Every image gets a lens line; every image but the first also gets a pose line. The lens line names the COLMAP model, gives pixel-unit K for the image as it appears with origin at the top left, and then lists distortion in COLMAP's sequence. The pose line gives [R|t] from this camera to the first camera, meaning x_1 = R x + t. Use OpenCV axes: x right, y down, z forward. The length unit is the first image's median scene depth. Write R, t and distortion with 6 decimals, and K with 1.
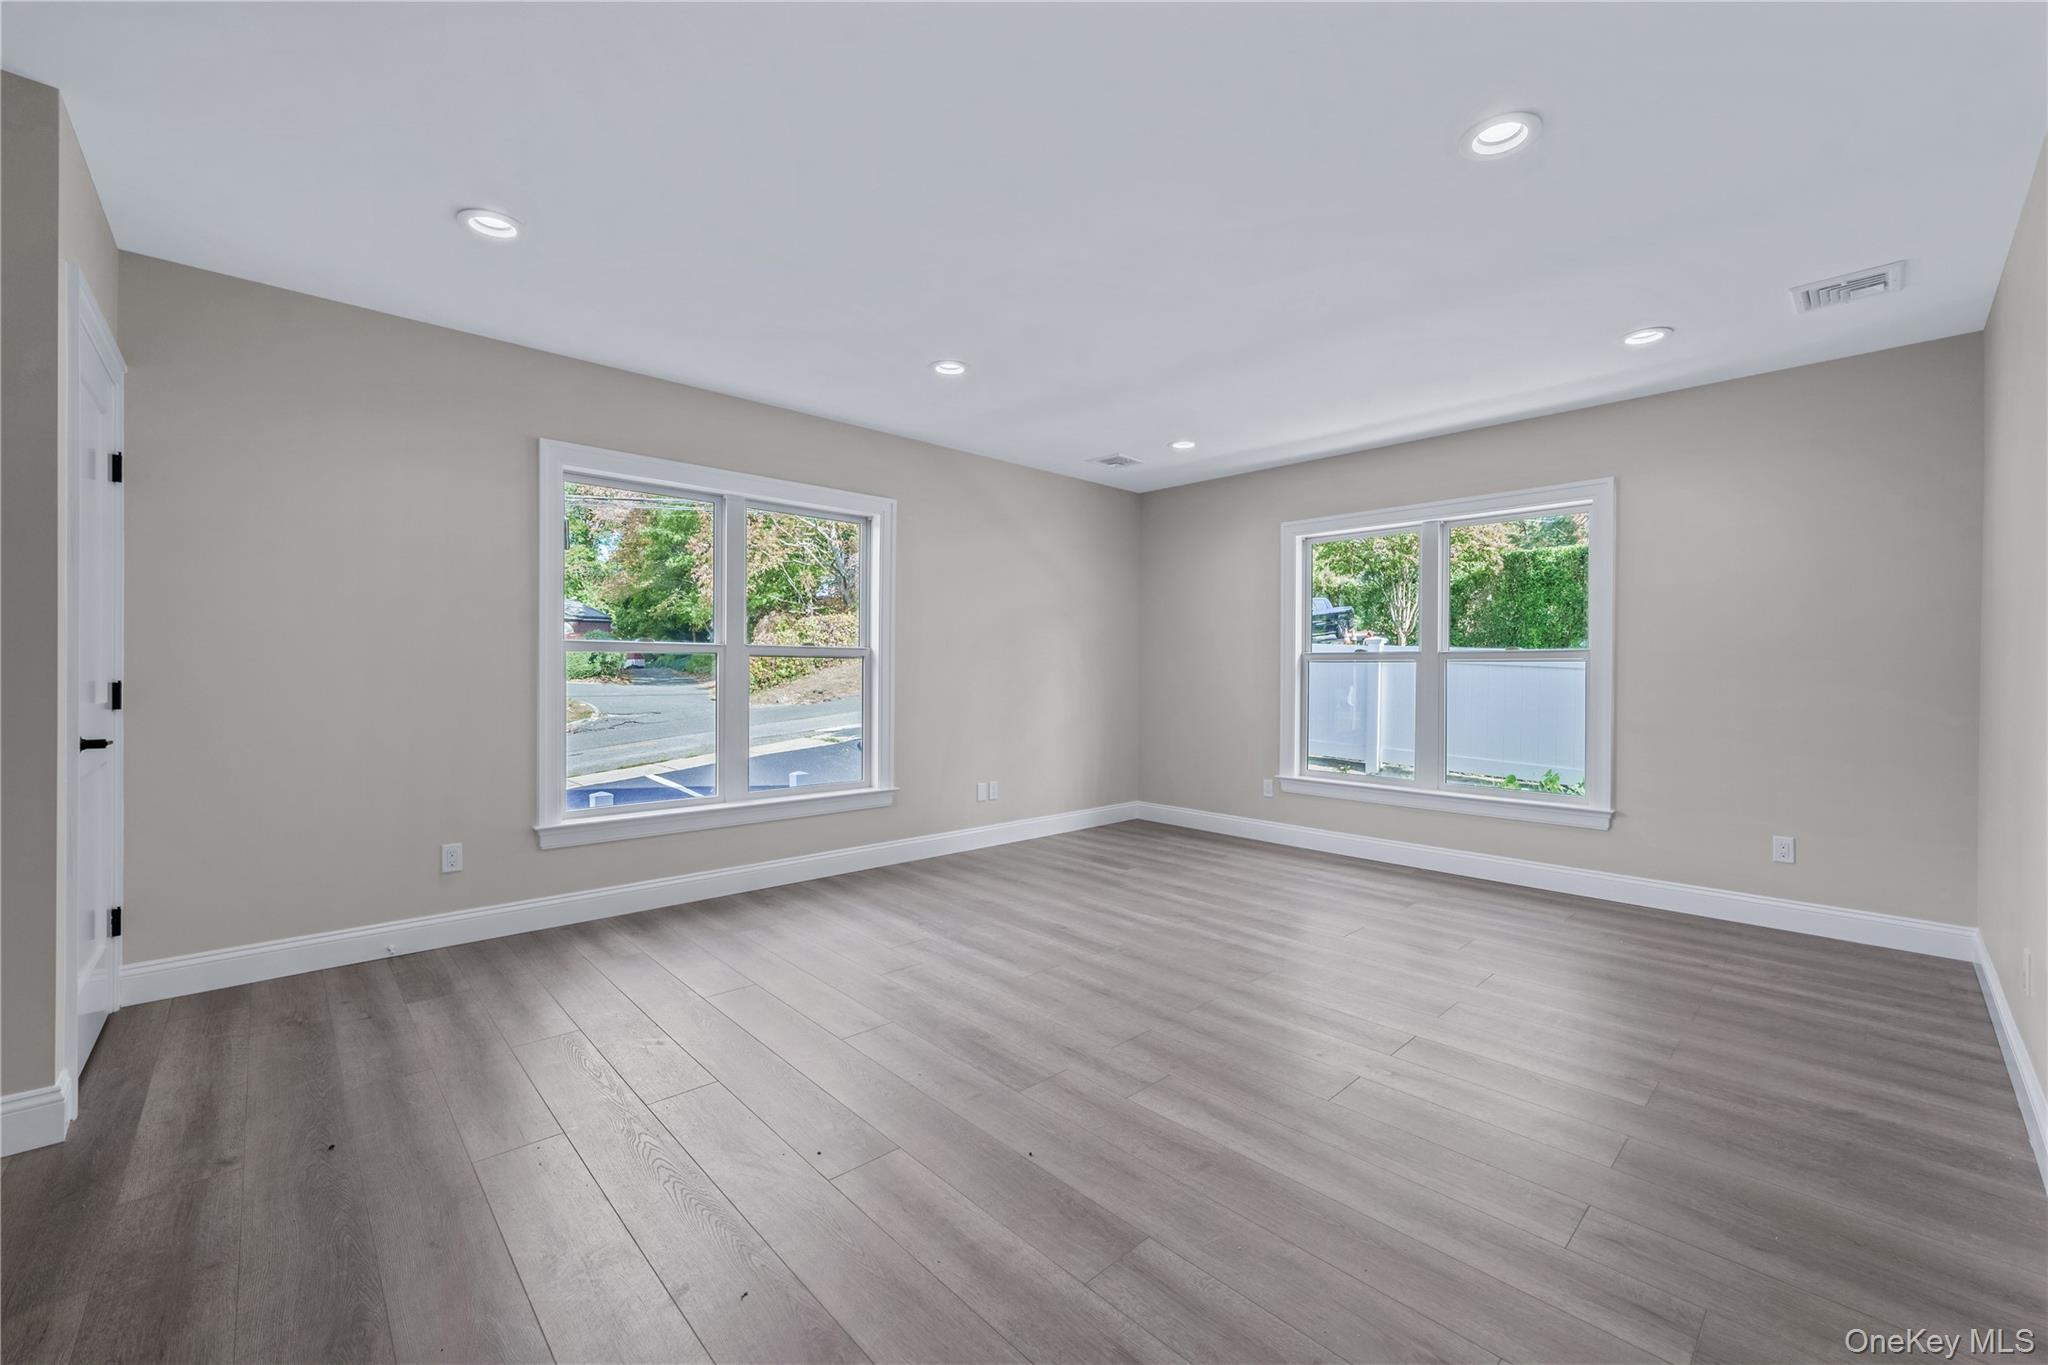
lens RADIAL K [[813.1, 0, 1031.9], [0, 813.1, 677.9], [0, 0, 1]] dist [-0.008754, 0.001128]
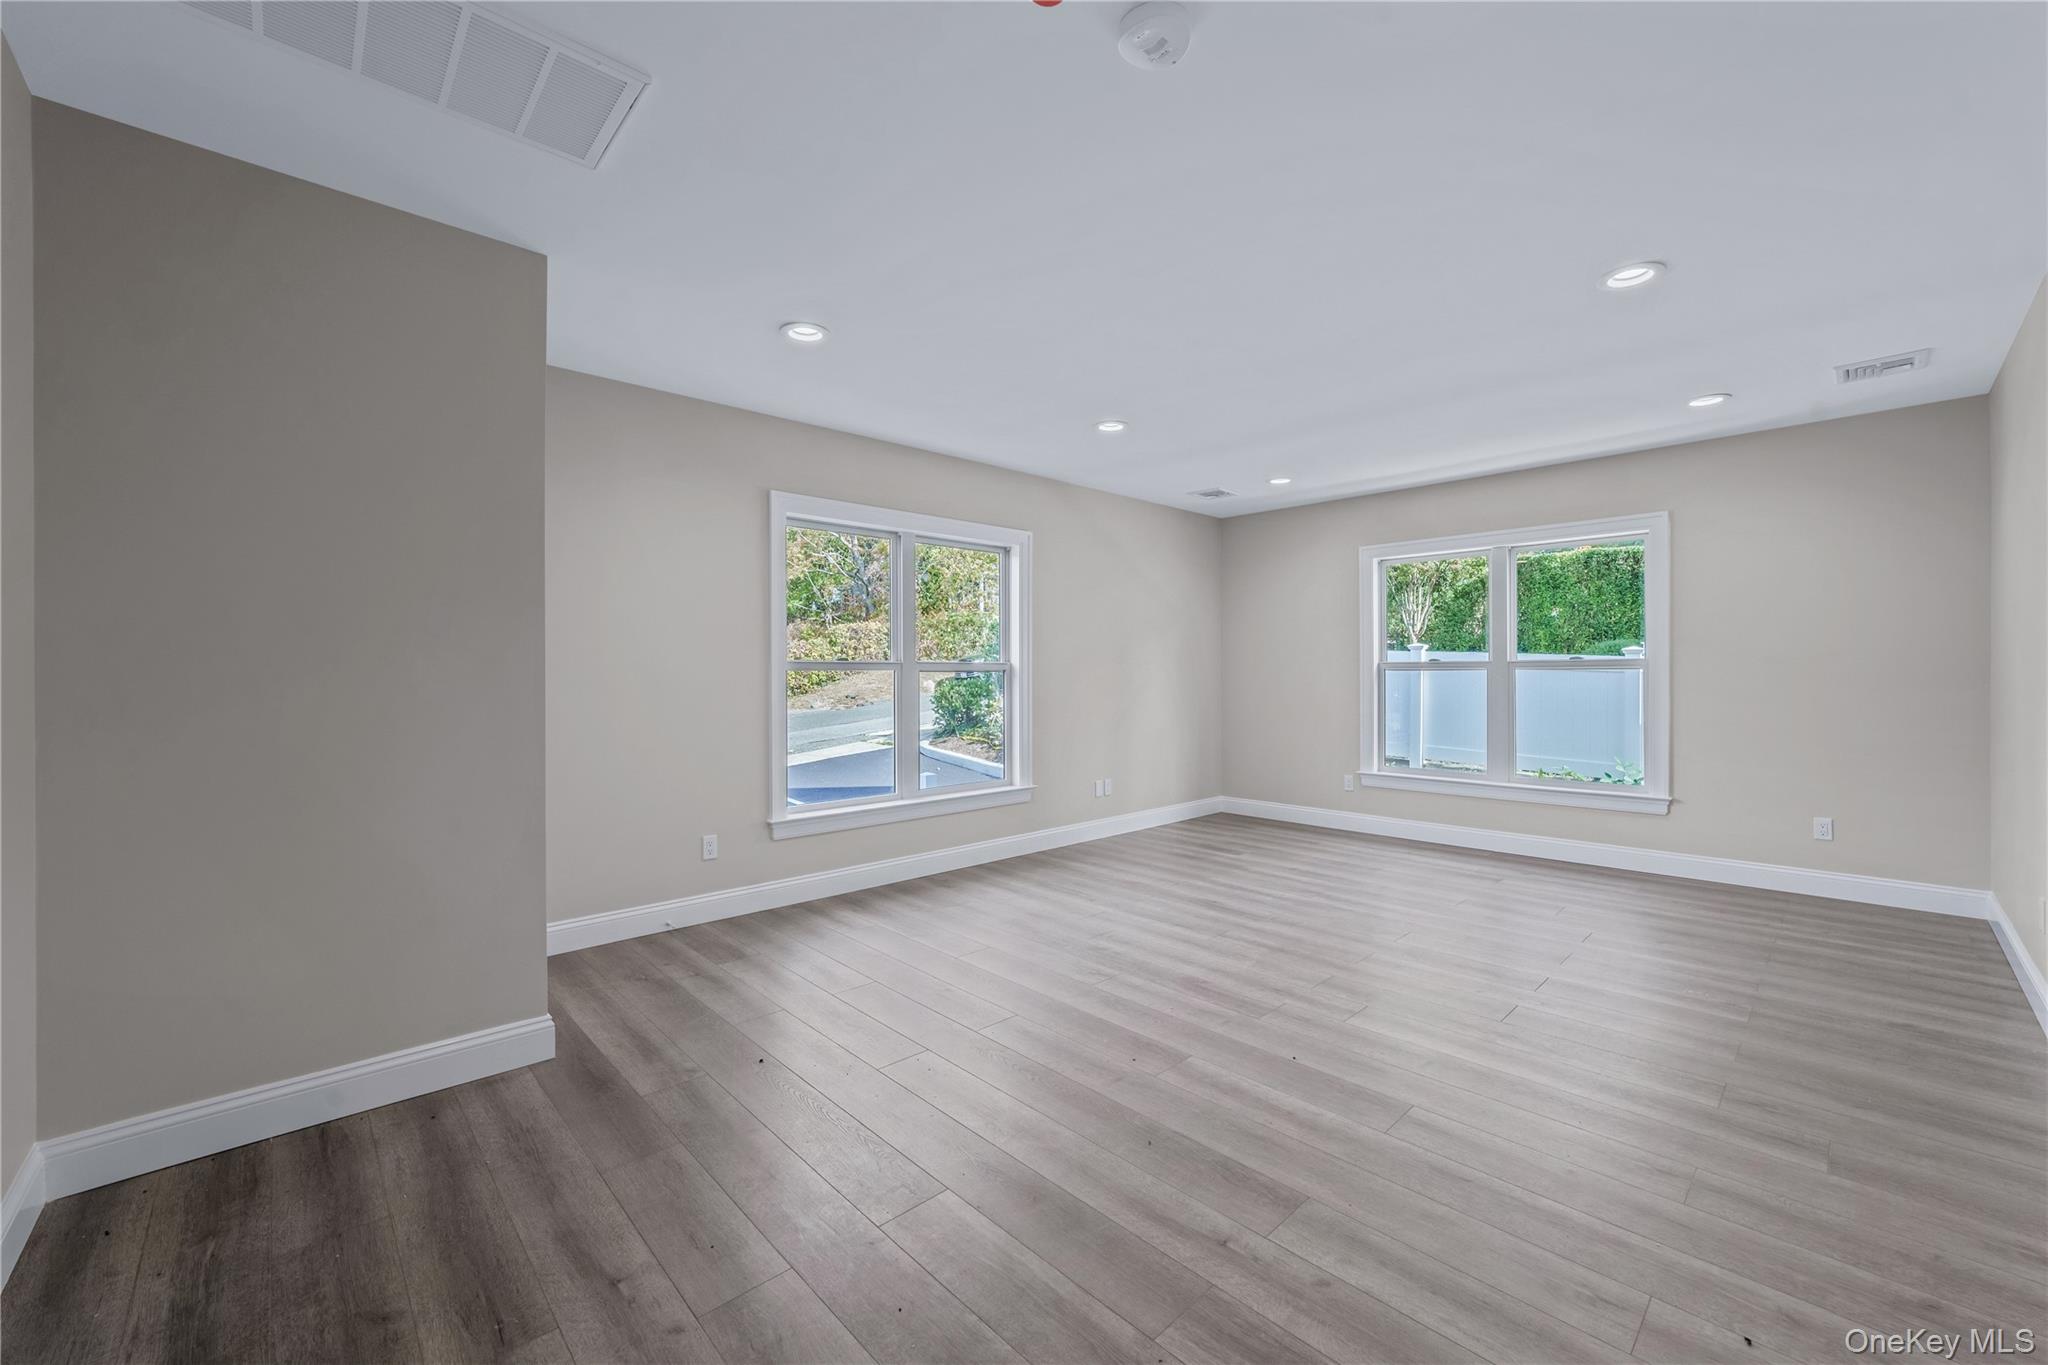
lens RADIAL K [[813.1, 0, 1016.8], [0, 813.1, 674.0], [0, 0, 1]] dist [-0.008754, 0.001128]
pose [[0.999947, -0.010026, 0.002513, -0.240655], [0.010042, 0.999930, -0.006308, -0.016831], [-0.002450, 0.006333, 0.999977, -0.170680]]
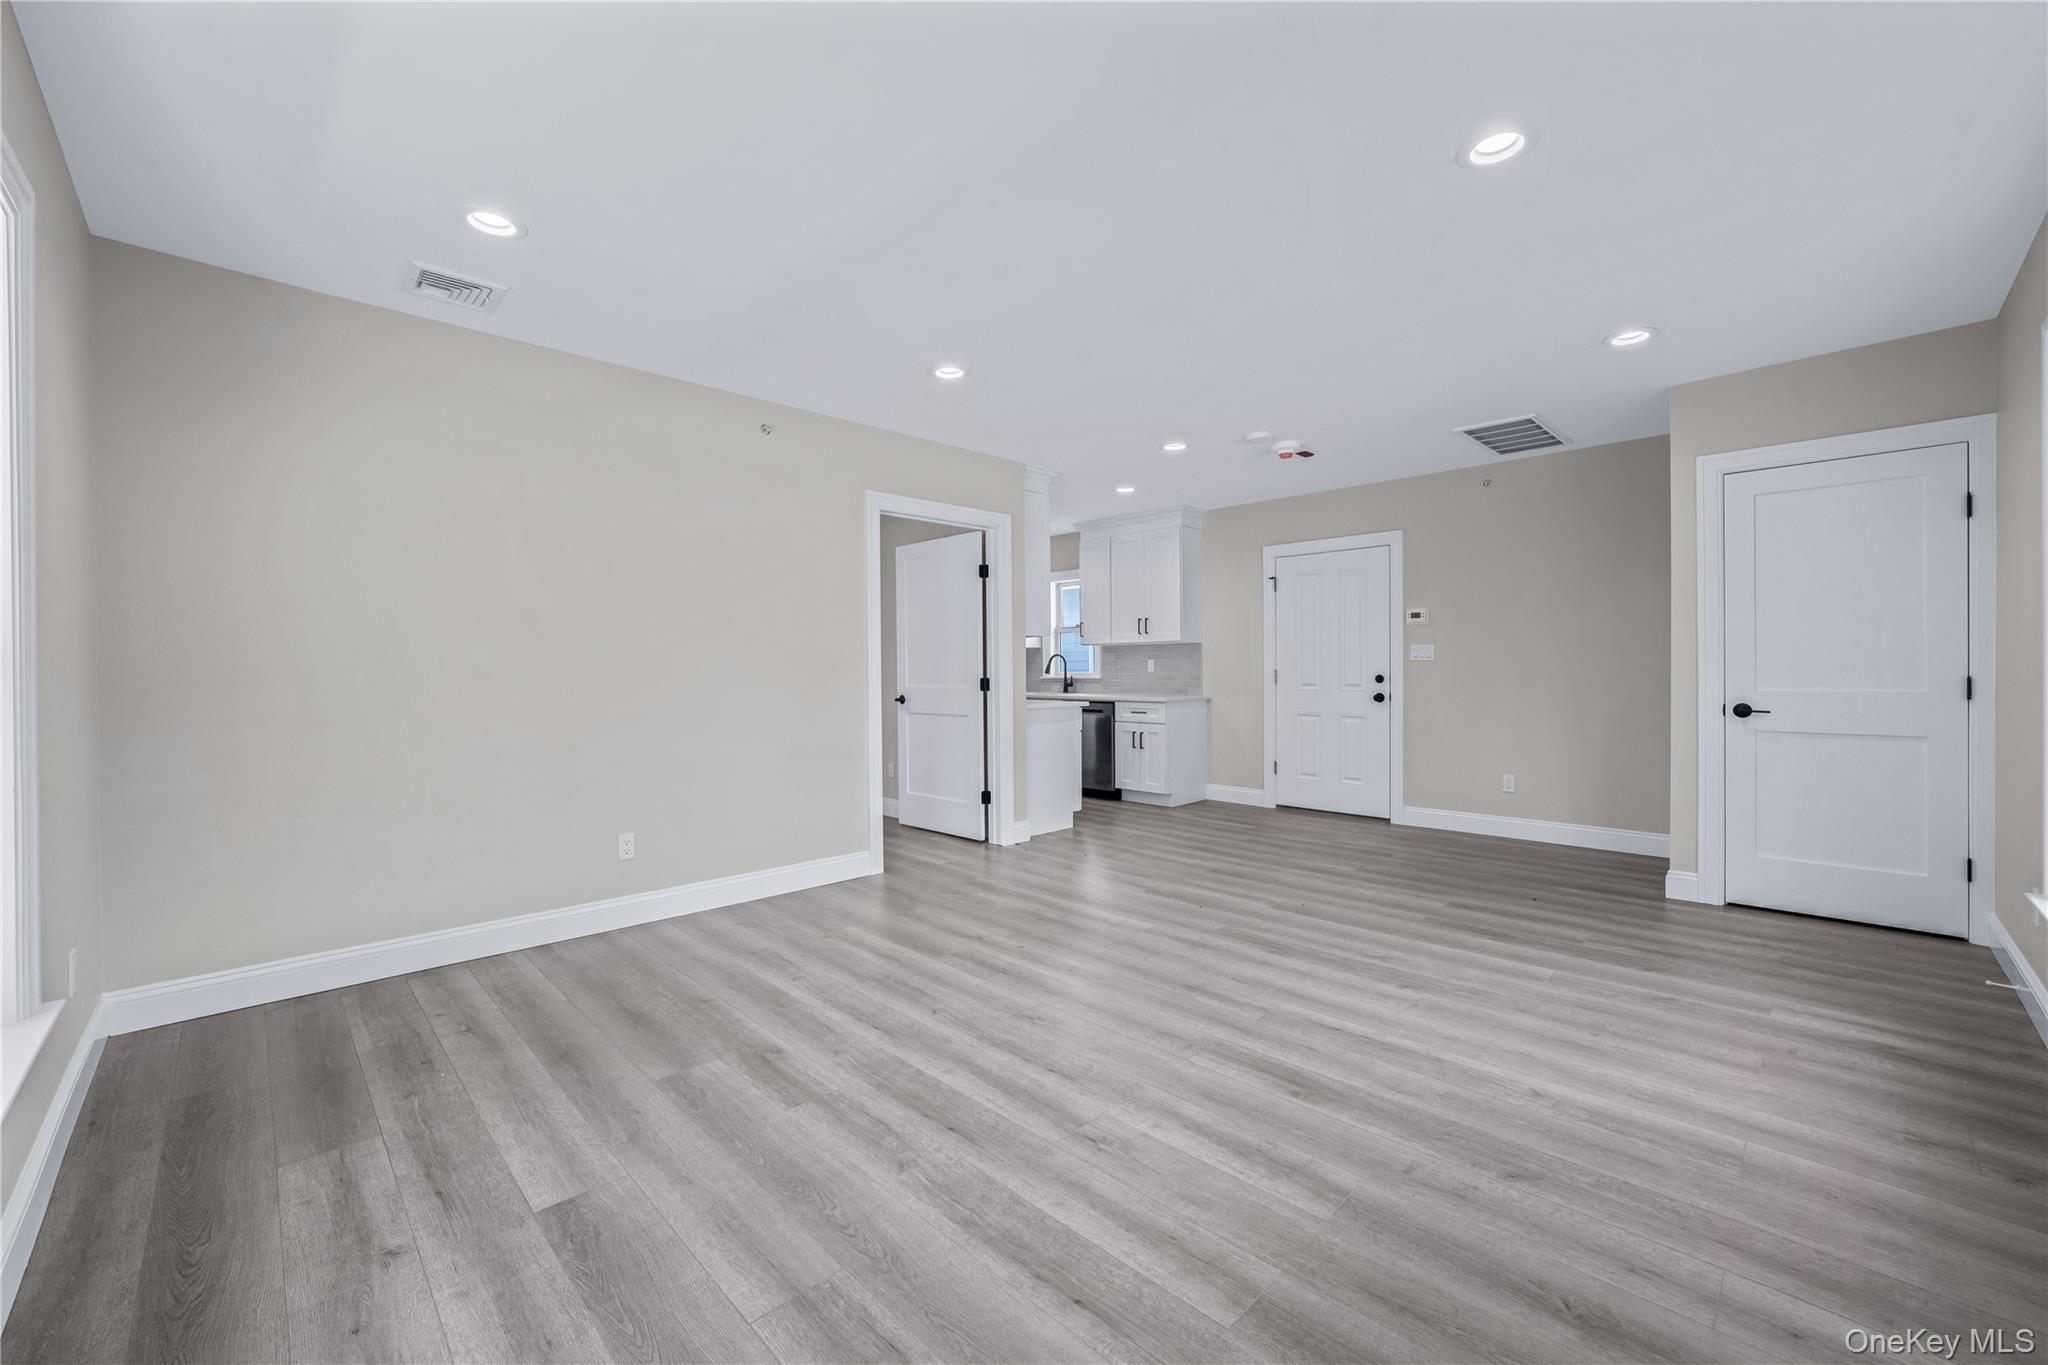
lens RADIAL K [[813.1, 0, 1011.8], [0, 813.1, 675.2], [0, 0, 1]] dist [-0.008754, 0.001128]
pose [[-0.999893, 0.000010, -0.014611, 0.254941], [-0.000161, 0.999931, 0.011715, -0.010134], [0.014610, 0.011716, -0.999825, 1.568752]]
